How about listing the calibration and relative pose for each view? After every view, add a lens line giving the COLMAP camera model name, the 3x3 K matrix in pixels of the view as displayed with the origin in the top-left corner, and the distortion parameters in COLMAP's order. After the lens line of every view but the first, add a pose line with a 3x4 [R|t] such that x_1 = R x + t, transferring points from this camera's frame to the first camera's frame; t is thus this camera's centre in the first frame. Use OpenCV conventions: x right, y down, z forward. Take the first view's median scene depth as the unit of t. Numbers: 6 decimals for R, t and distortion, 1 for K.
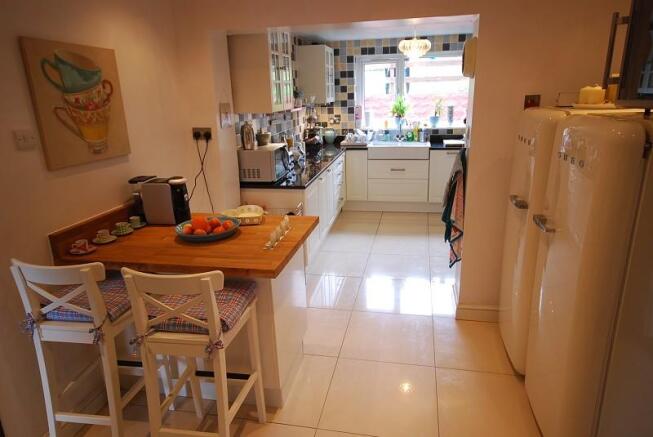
lens RADIAL K [[445.5, 0, 326.3], [0, 445.5, 219.6], [0, 0, 1]] dist [0.008714, 0.000048]
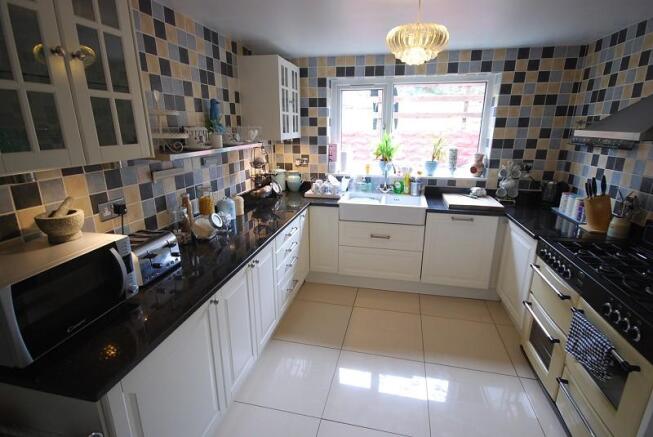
lens RADIAL K [[325.6, 0, 327.5], [0, 325.6, 219.0], [0, 0, 1]] dist [-0.004308, 0.000016]
pose [[0.999333, 0.034588, -0.011686, 0.076562], [-0.034591, 0.999402, -0.000105, -0.128671], [0.011675, 0.000509, 0.999932, 0.448357]]
